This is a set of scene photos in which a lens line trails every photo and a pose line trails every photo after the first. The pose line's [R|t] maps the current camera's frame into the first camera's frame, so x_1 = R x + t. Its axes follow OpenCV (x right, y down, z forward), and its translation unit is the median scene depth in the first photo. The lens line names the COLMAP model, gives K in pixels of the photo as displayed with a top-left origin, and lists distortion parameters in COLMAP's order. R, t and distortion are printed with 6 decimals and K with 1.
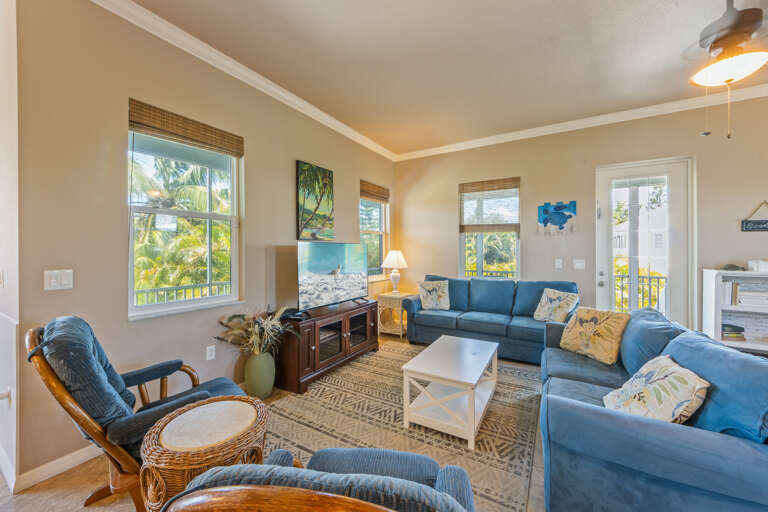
lens RADIAL K [[297.3, 0, 379.5], [0, 297.3, 249.2], [0, 0, 1]] dist [-0.000075, -0.000482]
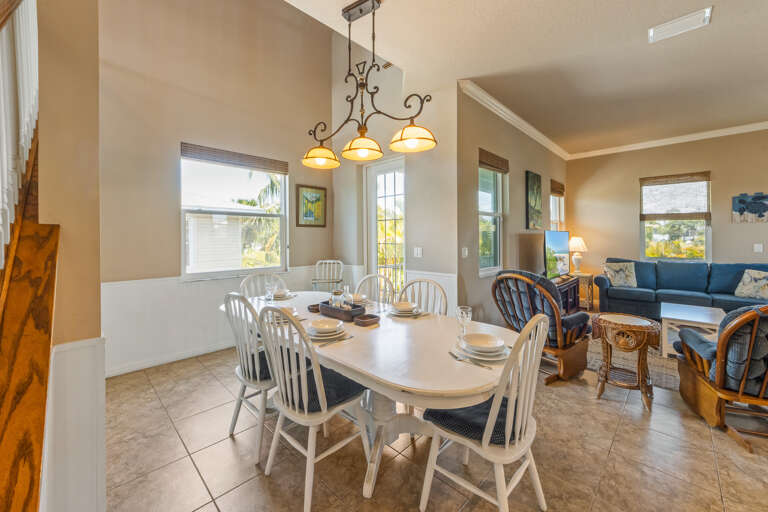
lens RADIAL K [[308.6, 0, 382.4], [0, 308.6, 233.3], [0, 0, 1]] dist [0.003050, 0.000414]
pose [[0.975270, -0.007018, -0.220905, -0.729598], [0.005092, 0.999944, -0.009286, -0.003709], [0.220957, 0.007932, 0.975251, -0.632157]]
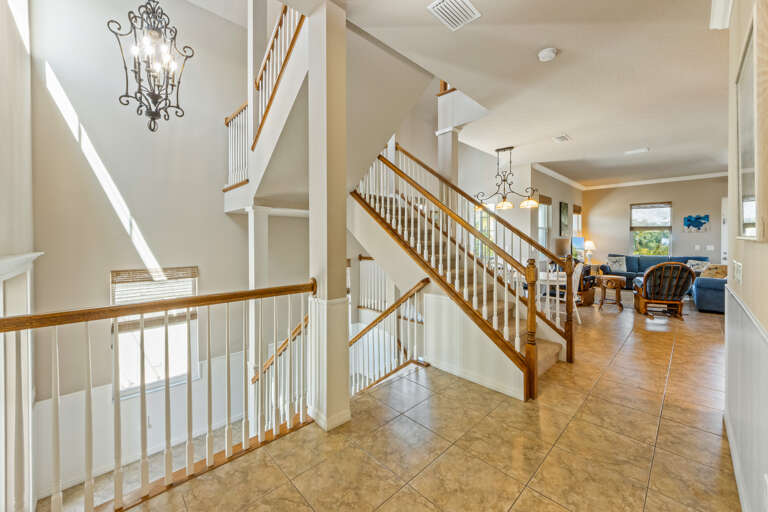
lens RADIAL K [[301.7, 0, 381.7], [0, 301.7, 240.4], [0, 0, 1]] dist [-0.002244, -0.000140]
pose [[0.966407, 0.000634, -0.257015, -1.222370], [0.000845, 0.999984, 0.005643, -0.015233], [0.257014, -0.005670, 0.966391, -1.974885]]
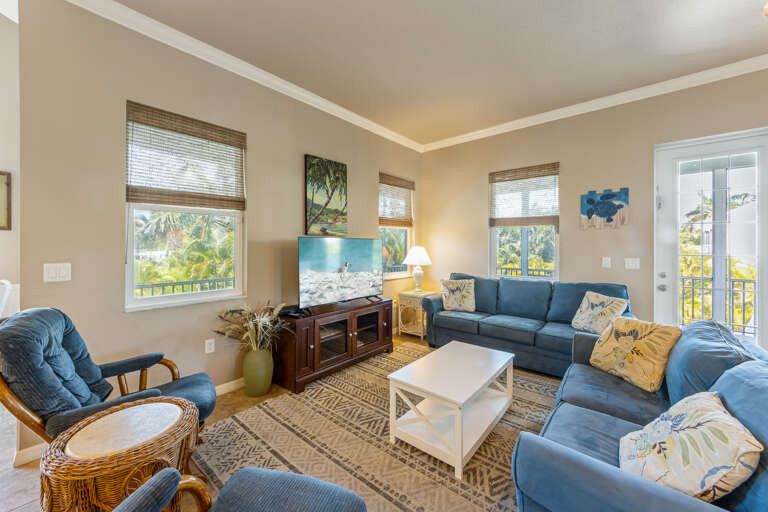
lens RADIAL K [[297.1, 0, 381.0], [0, 297.1, 245.9], [0, 0, 1]] dist [-0.001719, 0.000572]
pose [[0.985956, 0.002615, -0.166987, 0.159651], [-0.002234, 0.999994, 0.002470, 0.001104], [0.166993, -0.002063, 0.985956, 0.085590]]
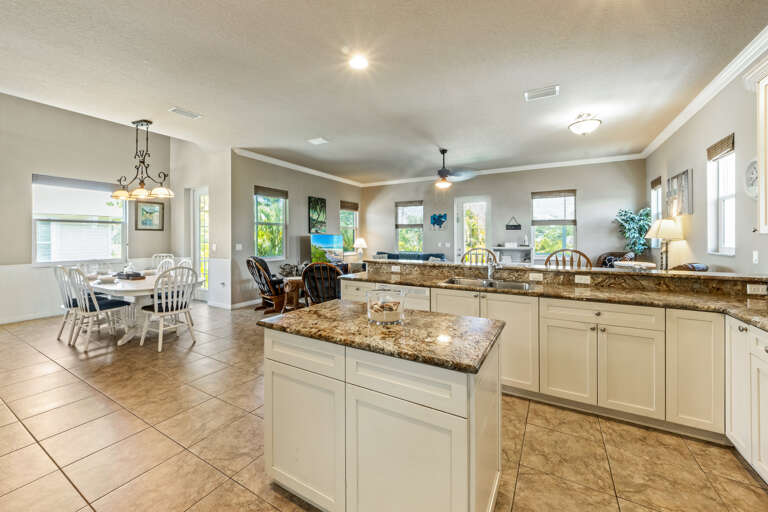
lens RADIAL K [[303.0, 0, 384.1], [0, 303.0, 235.1], [0, 0, 1]] dist [-0.000139, 0.000050]
pose [[0.999578, 0.000445, 0.029047, 0.244491], [-0.000340, 0.999993, -0.003608, -0.012906], [-0.029049, 0.003597, 0.999572, -1.458419]]
